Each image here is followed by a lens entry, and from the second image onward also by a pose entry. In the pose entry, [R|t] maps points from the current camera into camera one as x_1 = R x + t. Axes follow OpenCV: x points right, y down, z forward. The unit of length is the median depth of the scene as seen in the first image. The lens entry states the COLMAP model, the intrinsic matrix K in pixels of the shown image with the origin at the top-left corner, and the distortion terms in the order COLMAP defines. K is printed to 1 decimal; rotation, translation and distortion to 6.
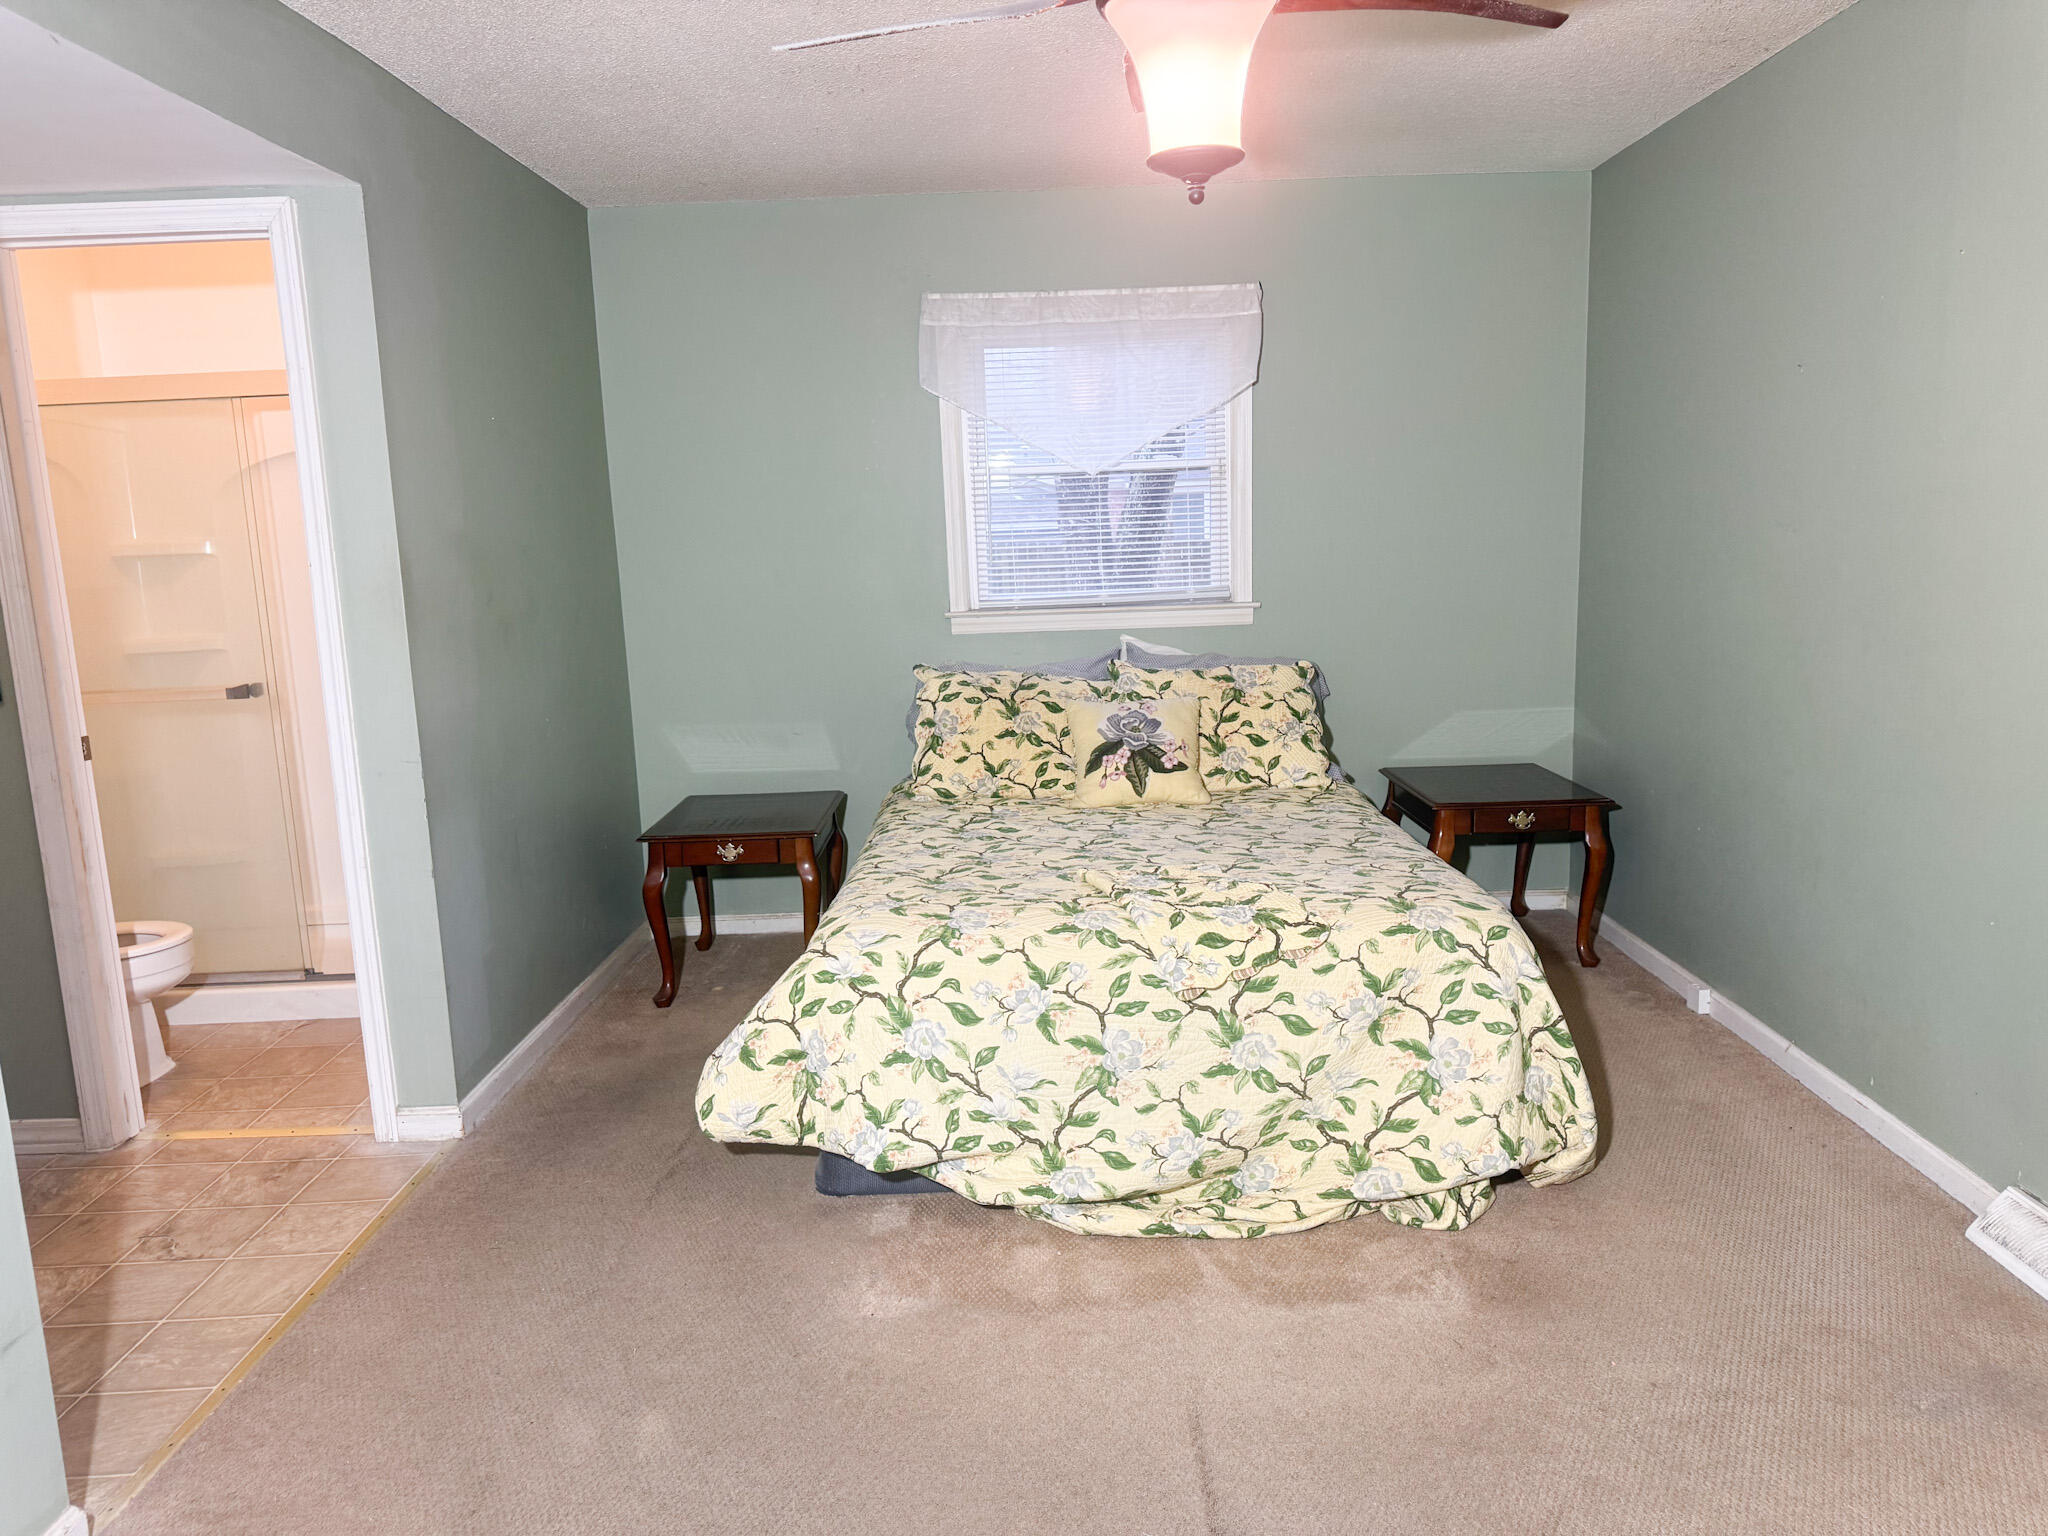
lens RADIAL K [[1463.3, 0, 1024.0], [0, 1463.3, 768.0], [0, 0, 1]] dist [0.091208, -0.000787]
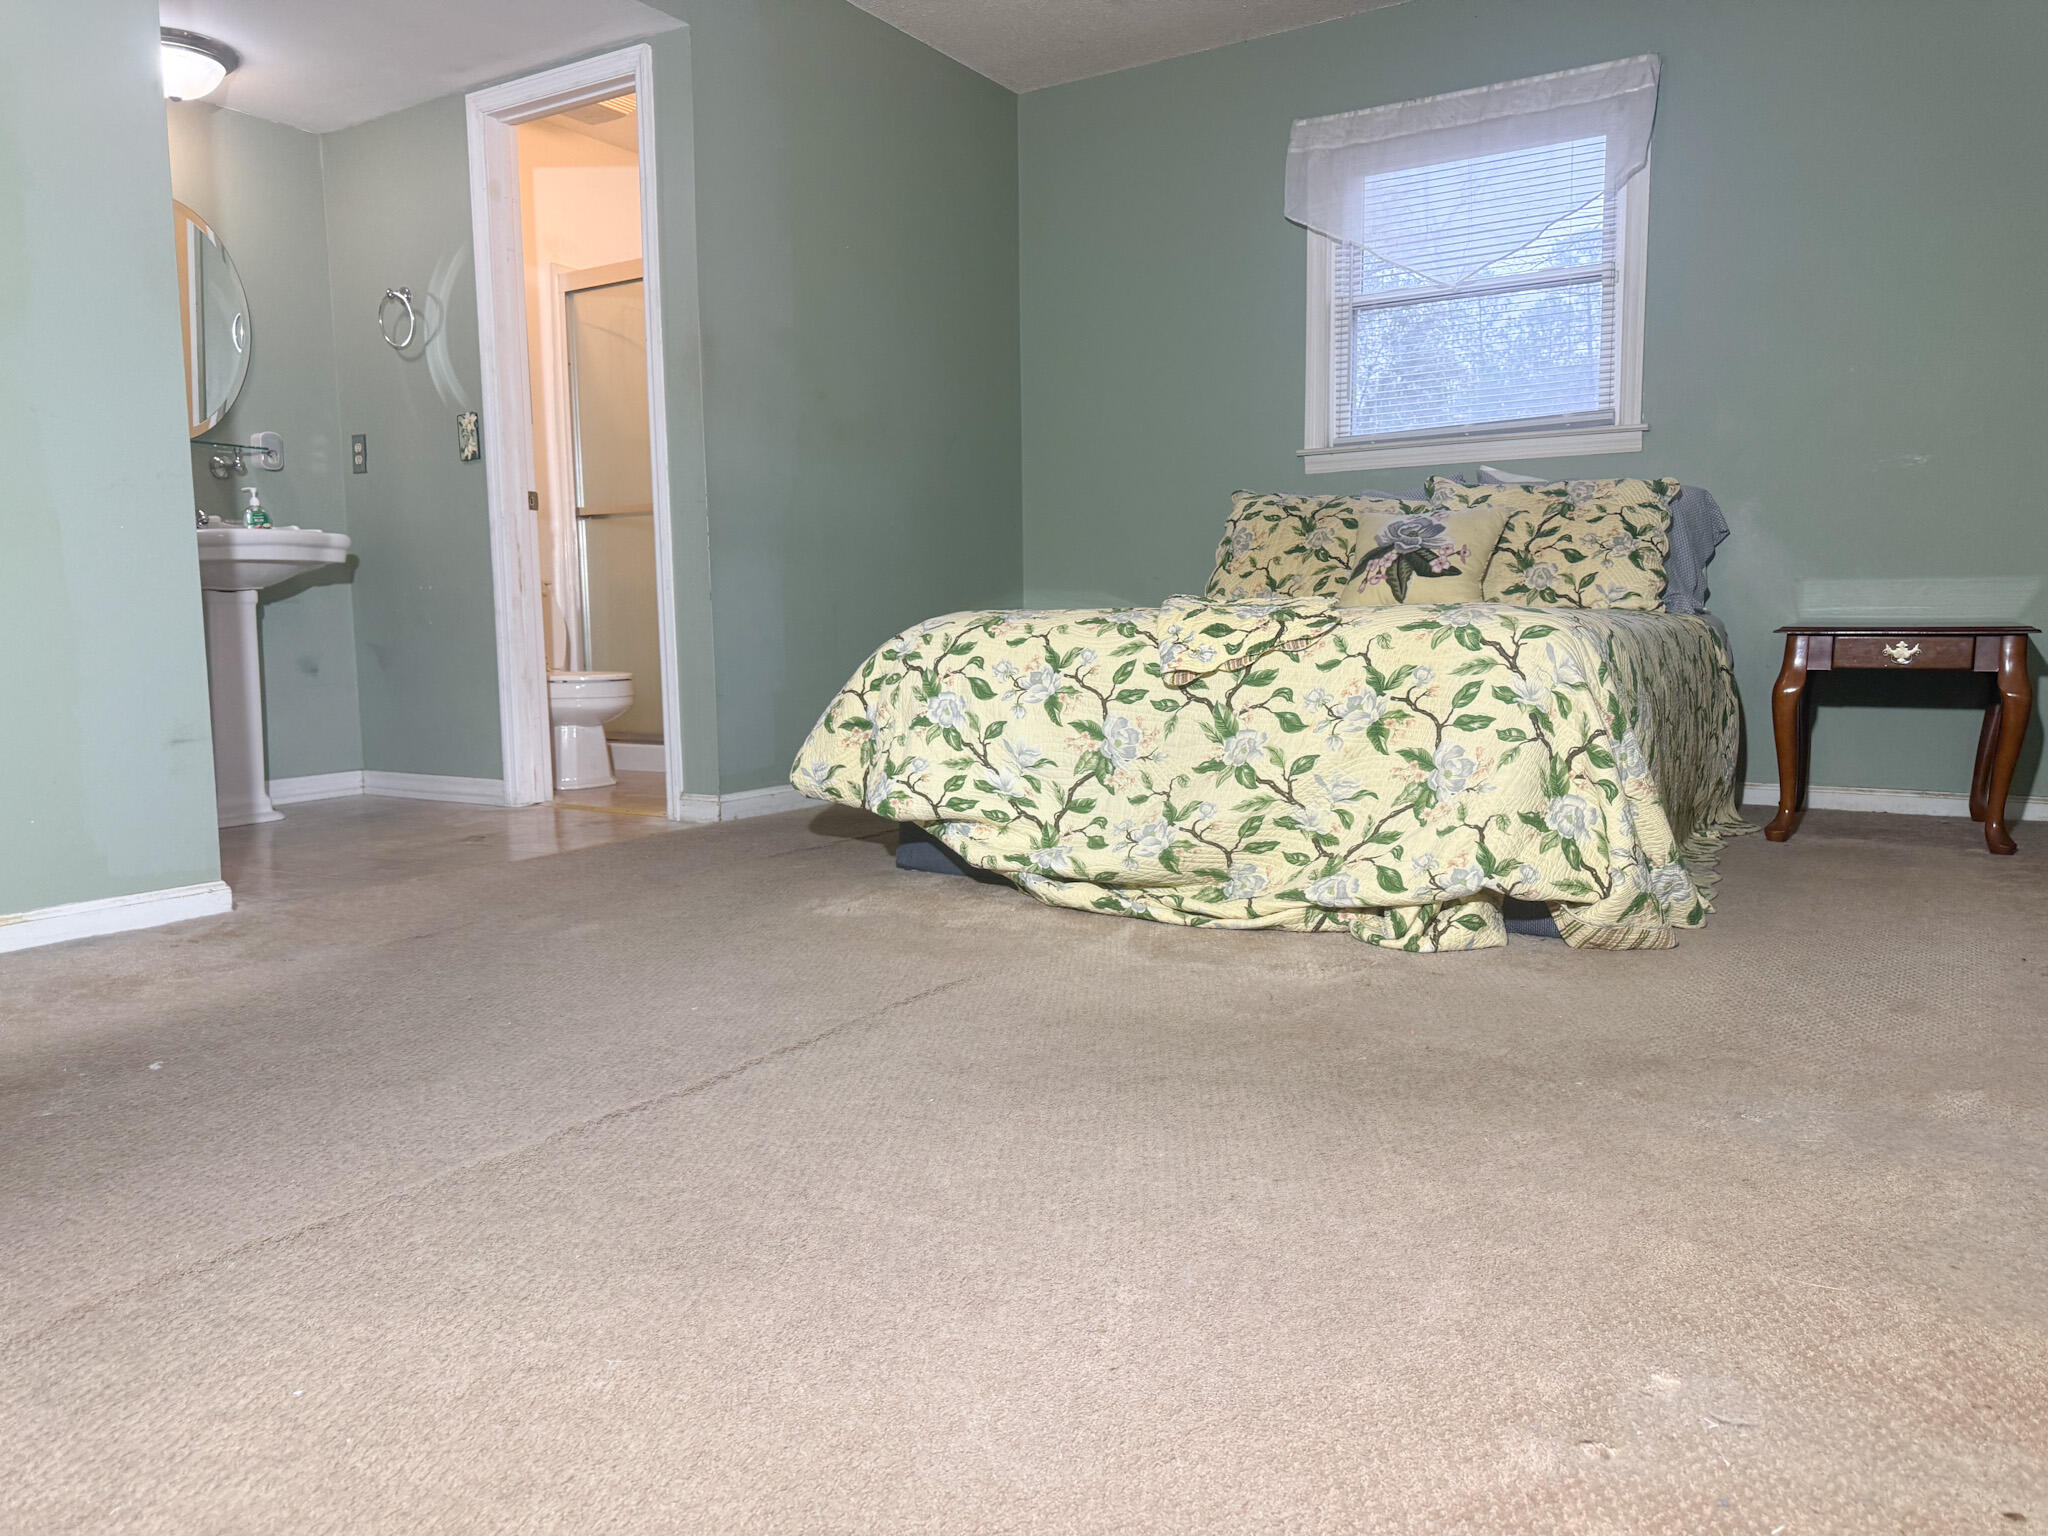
lens RADIAL K [[1454.2, 0, 1018.3], [0, 1454.2, 826.6], [0, 0, 1]] dist [0.083486, -0.162925]
pose [[0.834244, 0.090965, -0.543841, 0.547330], [-0.107069, 0.994250, 0.002060, 0.256284], [0.540901, 0.056509, 0.839186, 0.142018]]
